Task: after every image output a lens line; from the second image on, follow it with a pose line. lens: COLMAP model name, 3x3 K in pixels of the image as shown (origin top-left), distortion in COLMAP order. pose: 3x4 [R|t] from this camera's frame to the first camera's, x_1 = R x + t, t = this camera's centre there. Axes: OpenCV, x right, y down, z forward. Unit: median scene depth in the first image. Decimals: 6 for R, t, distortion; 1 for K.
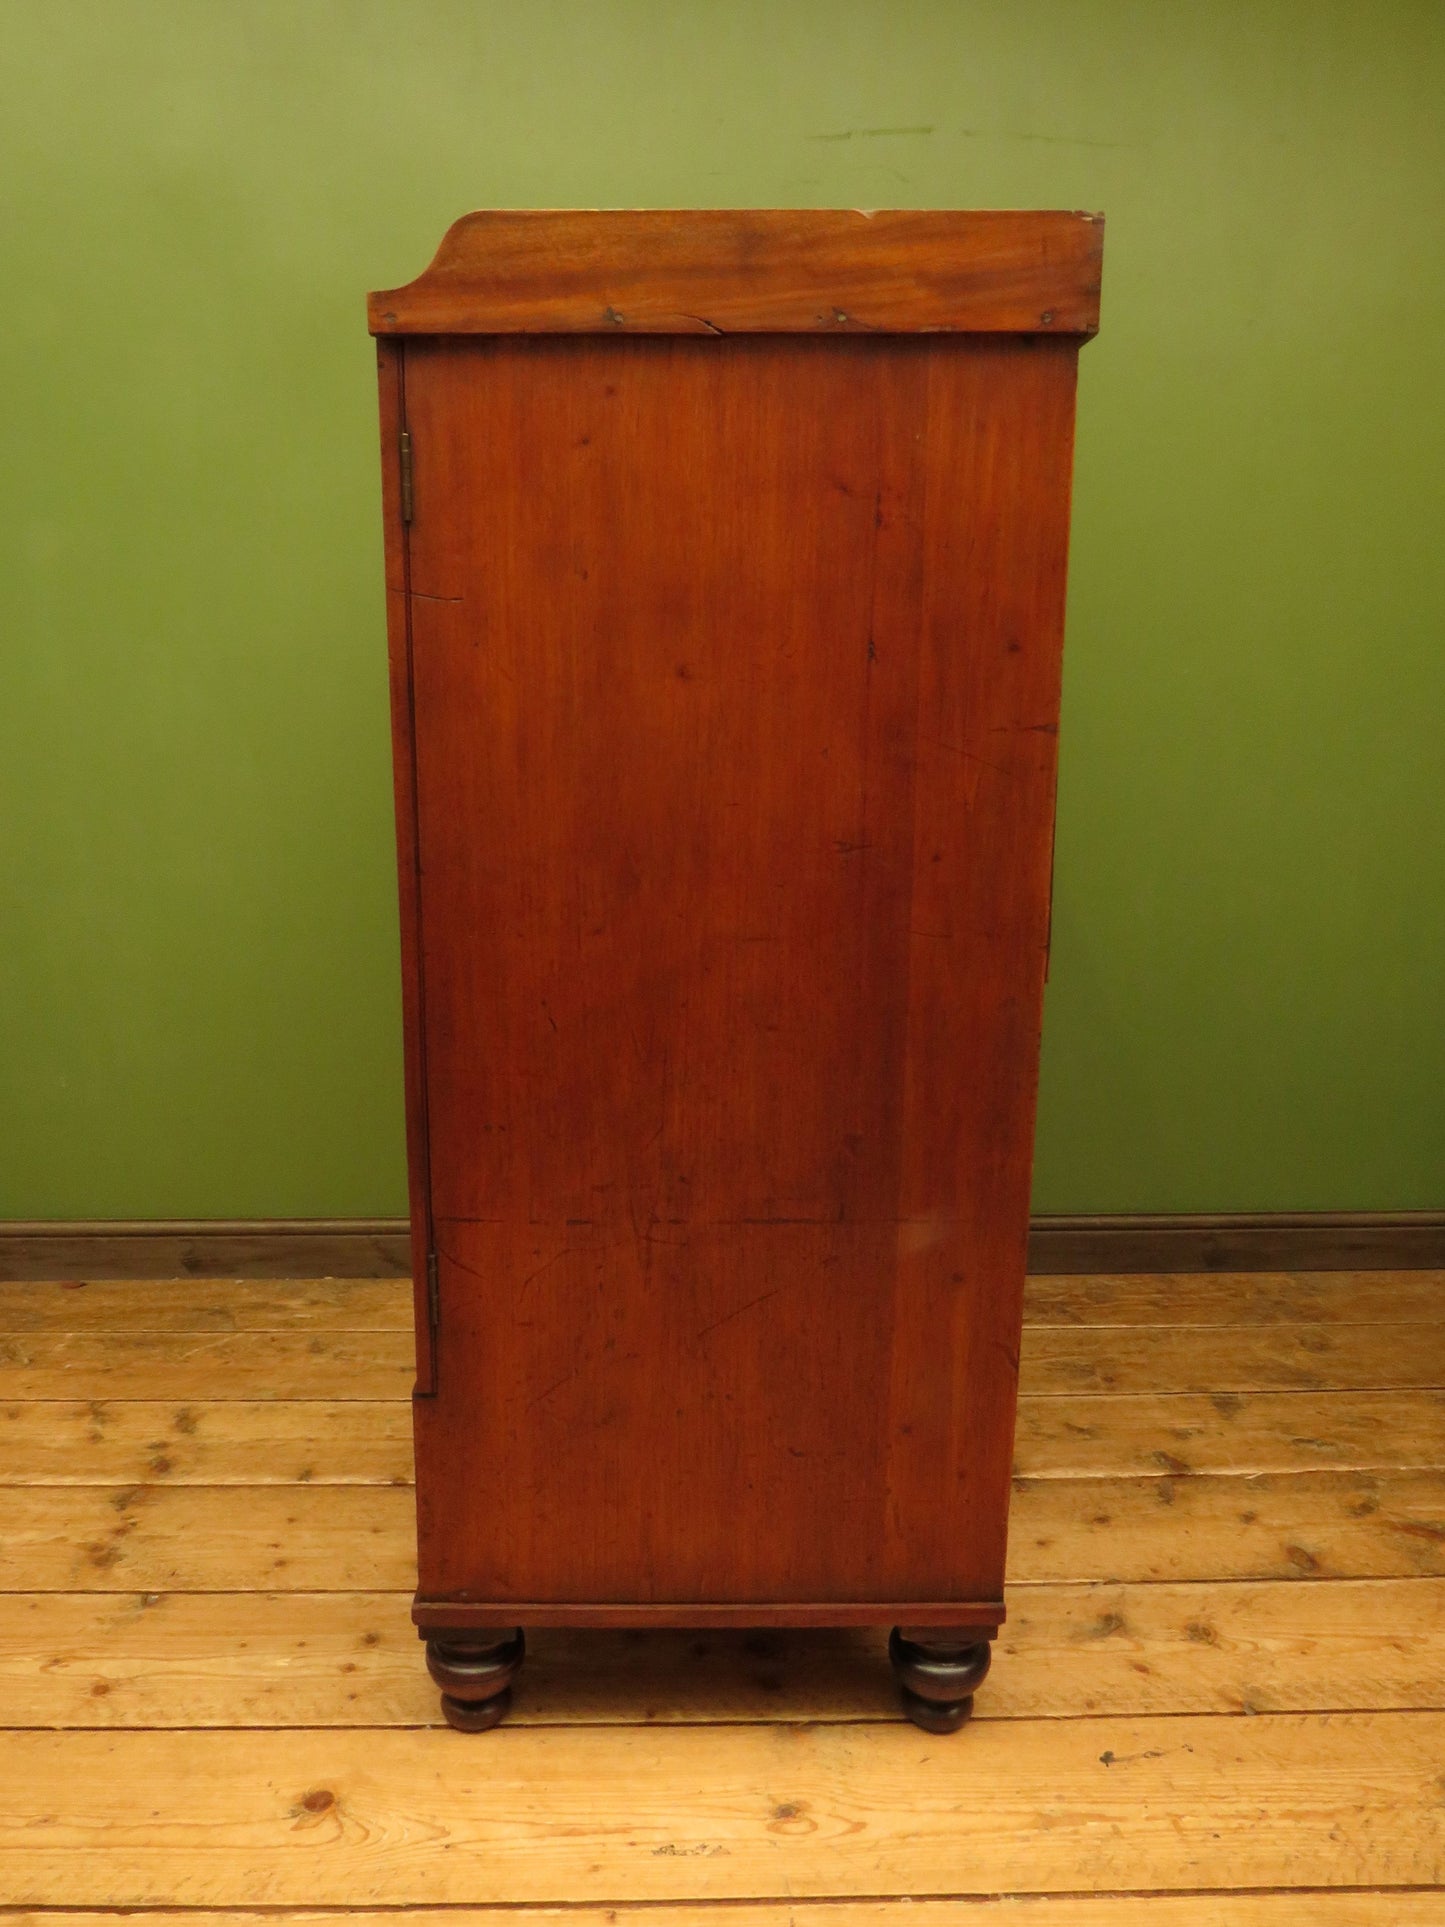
lens RADIAL K [[1328.3, 0, 722.4], [0, 1328.3, 932.3], [0, 0, 1]] dist [-0.029894, 0.005891]
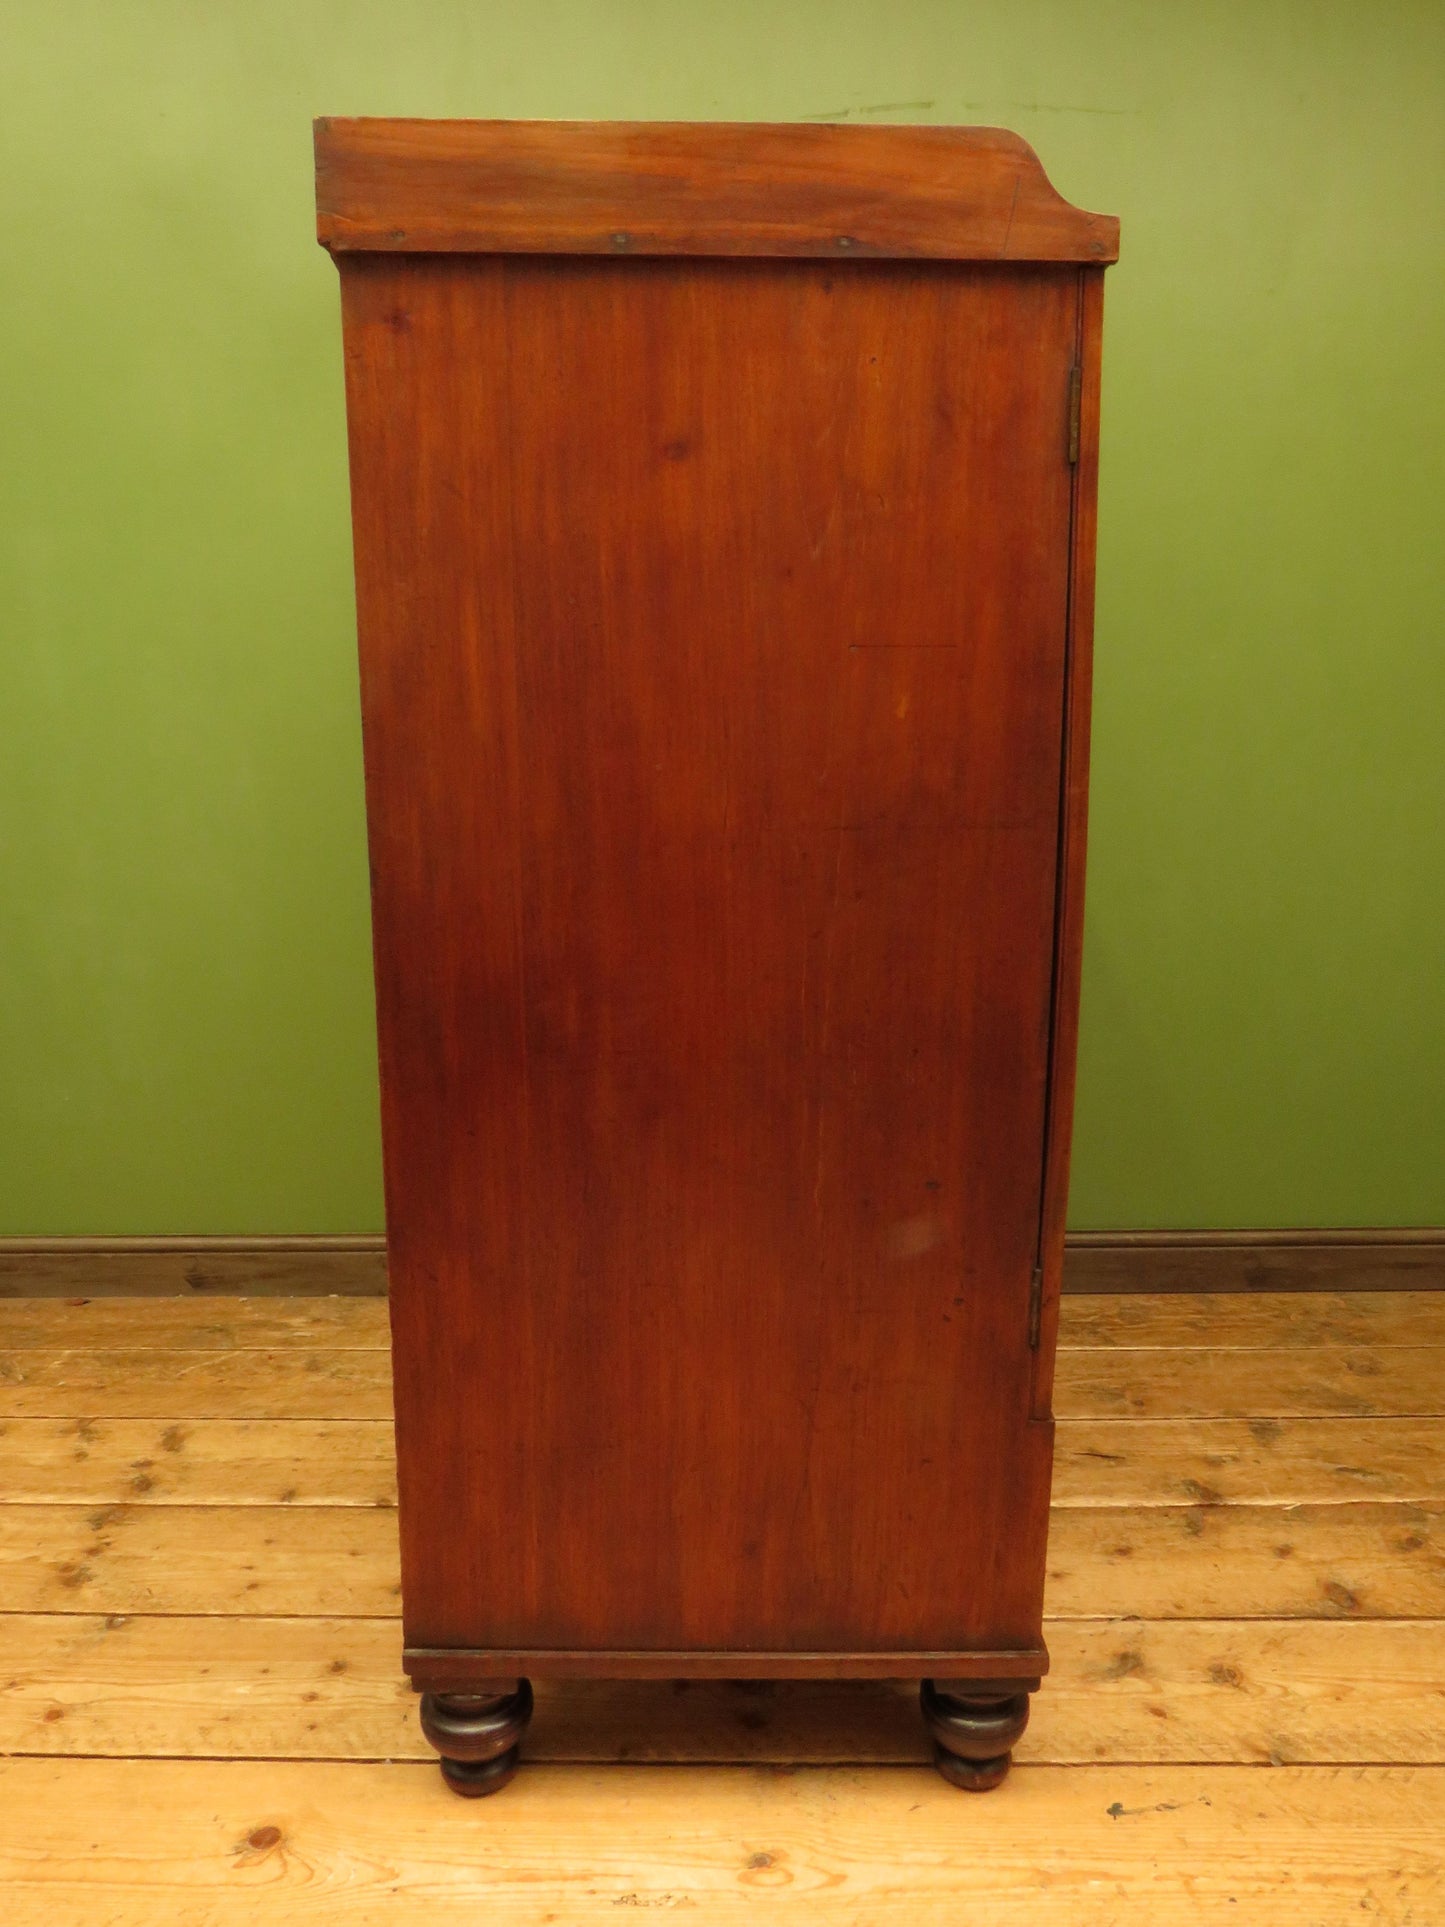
lens RADIAL K [[1328.3, 0, 720.2], [0, 1328.3, 938.6], [0, 0, 1]] dist [-0.029894, 0.005891]
pose [[0.998679, -0.011163, -0.050156, 0.055003], [0.010107, 0.999723, -0.021245, 0.029196], [0.050380, 0.020710, 0.998515, 0.046379]]
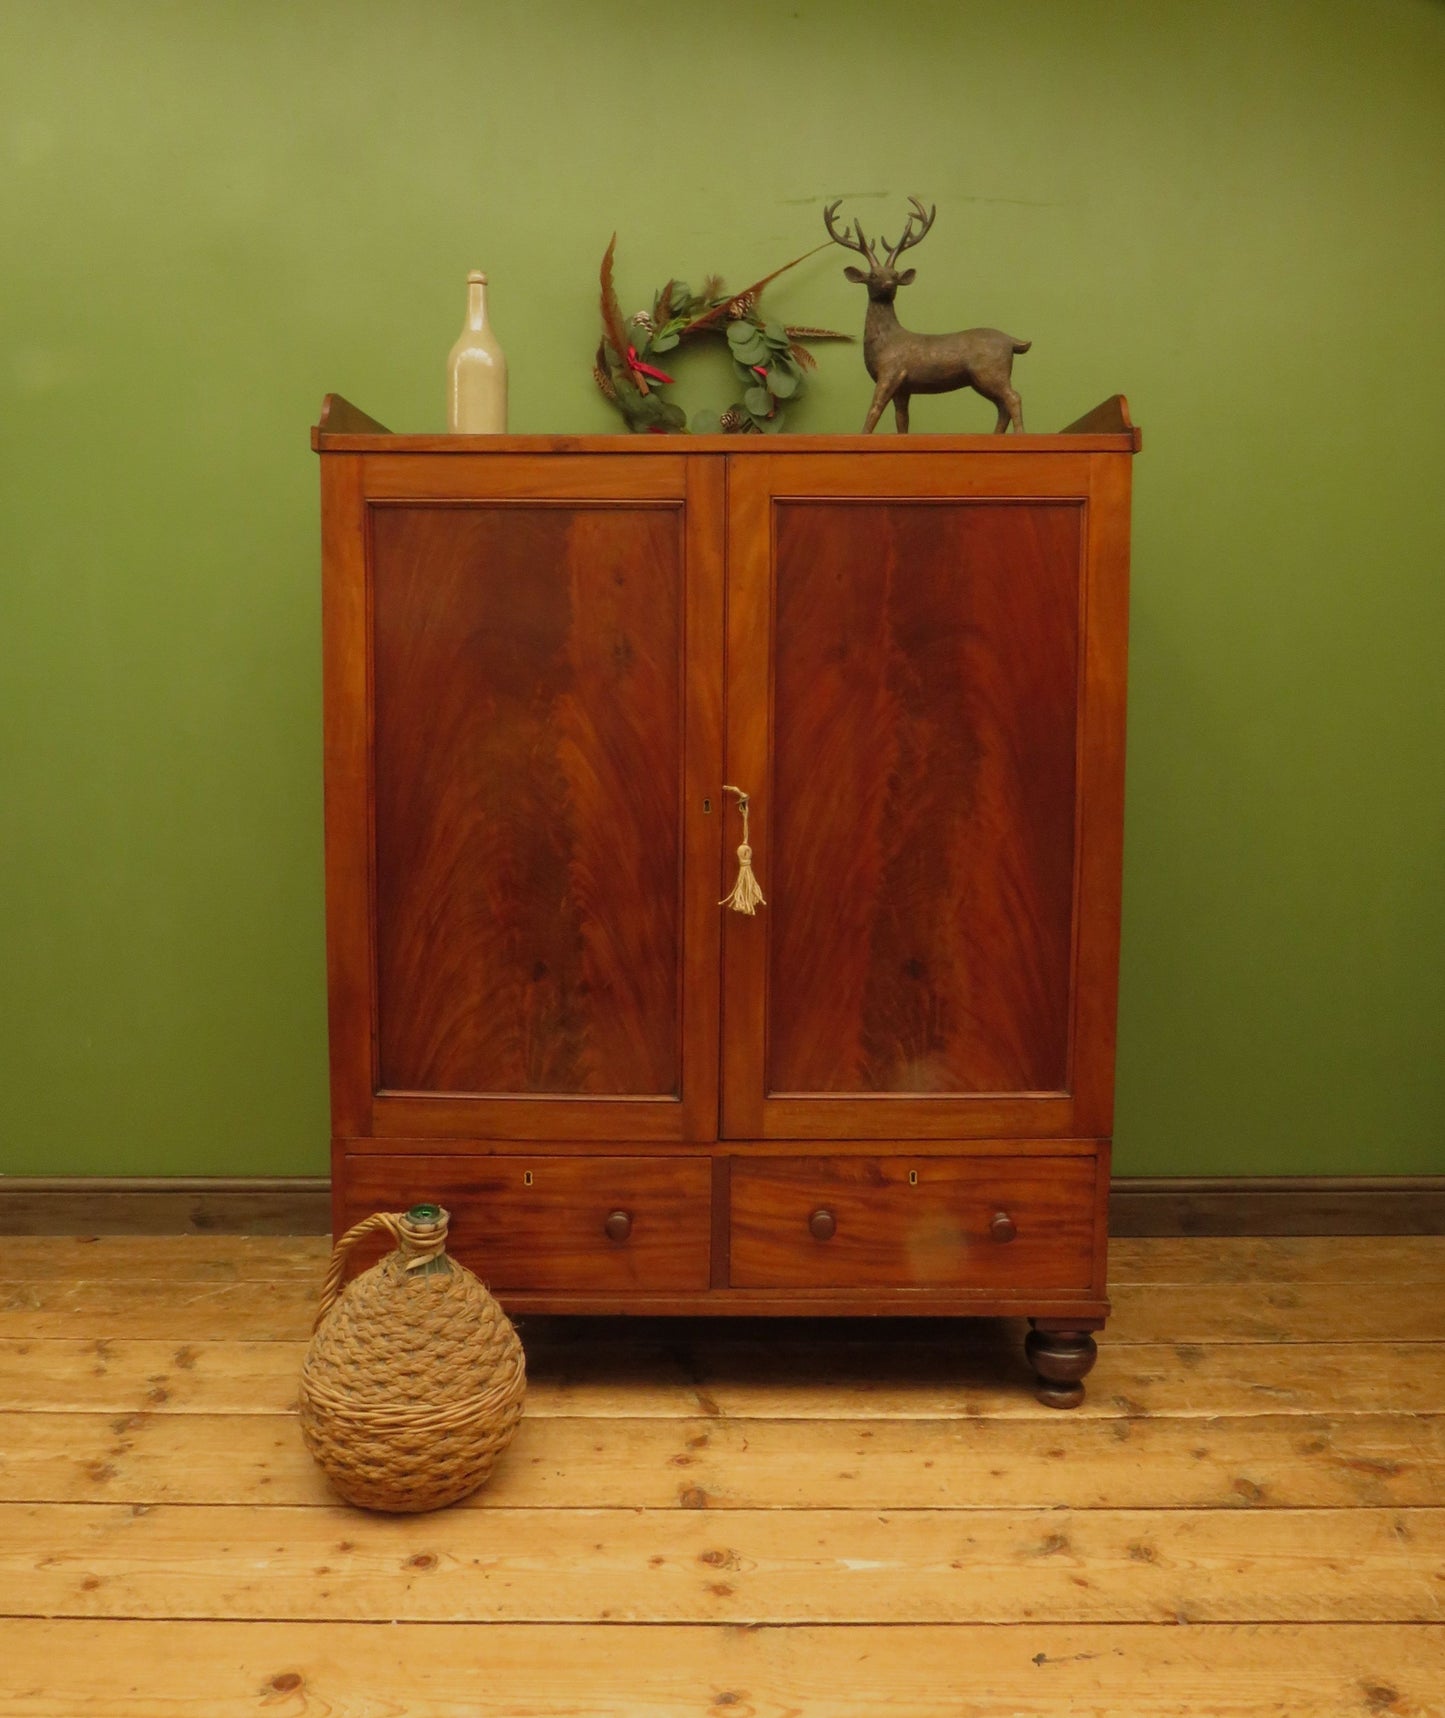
lens RADIAL K [[1346.6, 0, 725.1], [0, 1346.6, 771.3], [0, 0, 1]] dist [-0.034925, 0.011544]
pose [[0.999659, -0.003290, -0.025910, 0.057645], [-0.000236, 0.990860, -0.134891, 0.057137], [0.026117, 0.134851, 0.990522, -0.114891]]
